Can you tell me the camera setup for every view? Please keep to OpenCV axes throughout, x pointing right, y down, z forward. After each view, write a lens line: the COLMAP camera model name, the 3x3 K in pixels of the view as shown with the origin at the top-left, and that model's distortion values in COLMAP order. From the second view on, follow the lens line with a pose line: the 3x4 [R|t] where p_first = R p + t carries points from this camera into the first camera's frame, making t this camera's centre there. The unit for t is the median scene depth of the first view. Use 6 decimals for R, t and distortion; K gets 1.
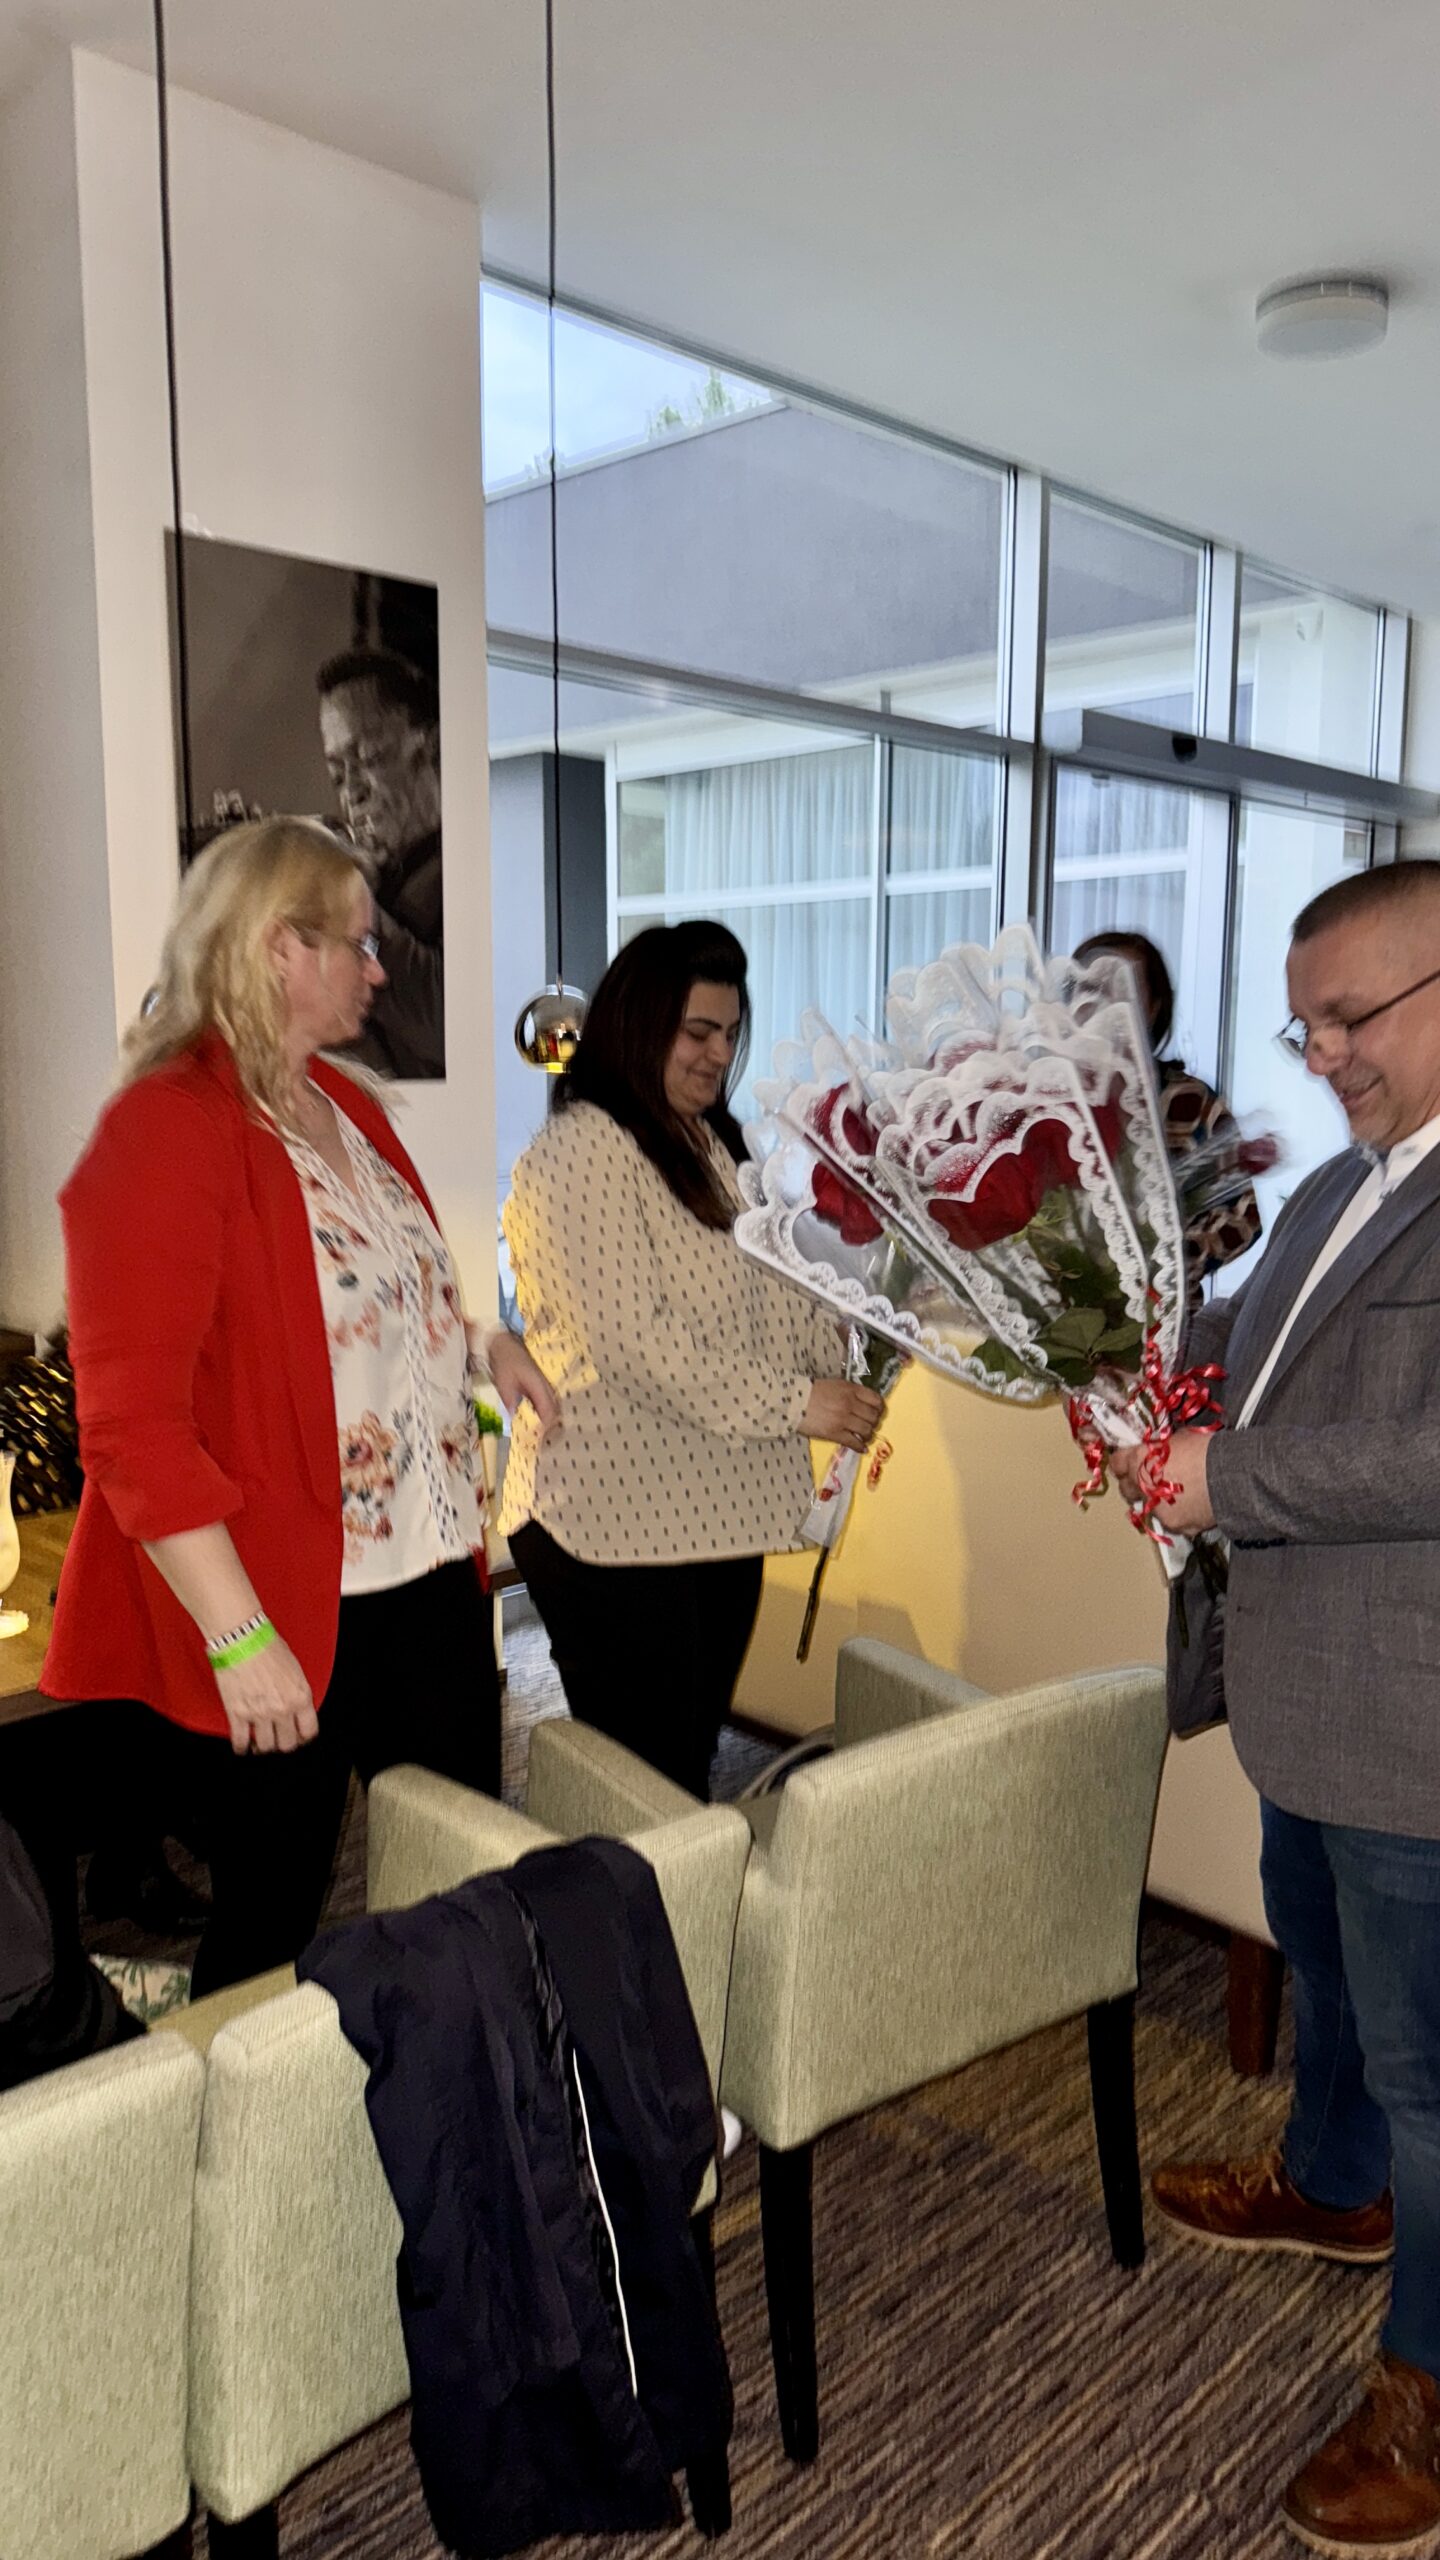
lens RADIAL K [[1745.5, 0, 720.0], [0, 1745.5, 1280.0], [0, 0, 1]] dist [0.002844, 0.000245]
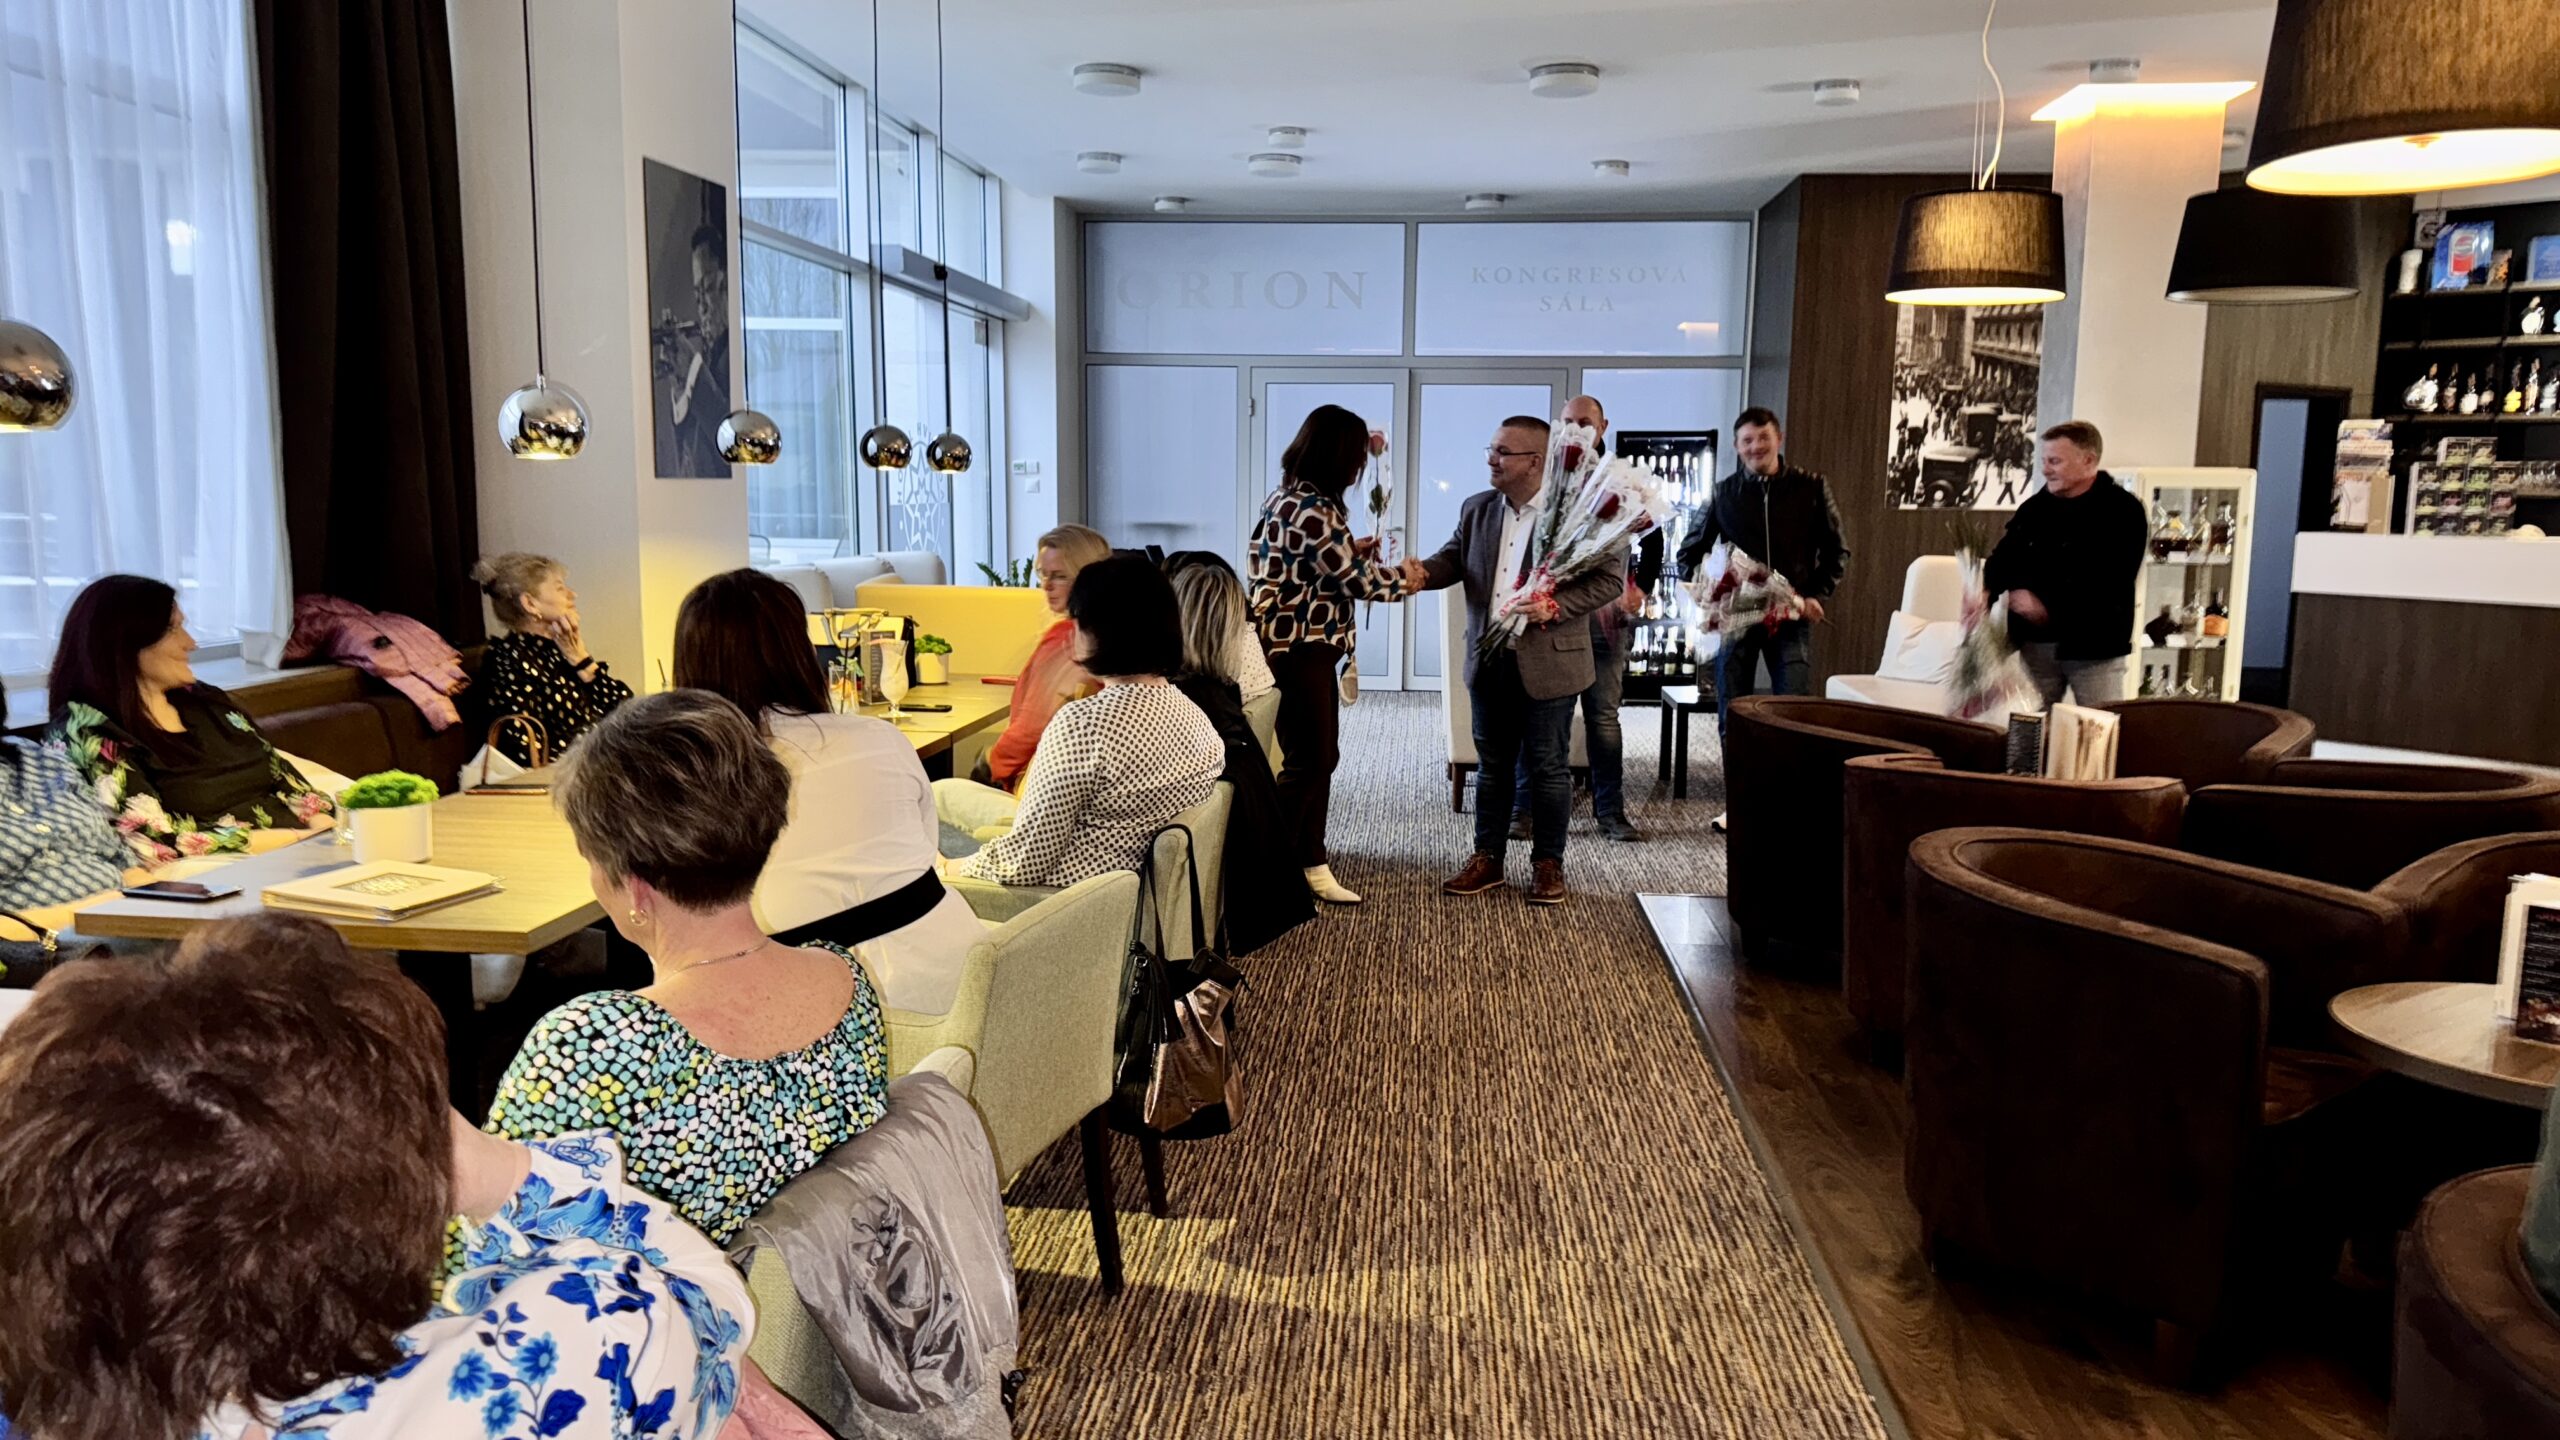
lens RADIAL K [[1745.5, 0, 1280.0], [0, 1745.5, 720.0], [0, 0, 1]] dist [0.002844, 0.000245]
pose [[0.760068, -0.093009, 0.643154, -0.585897], [0.085589, 0.995411, 0.042804, 0.063312], [-0.644183, 0.022513, 0.764540, -0.424609]]
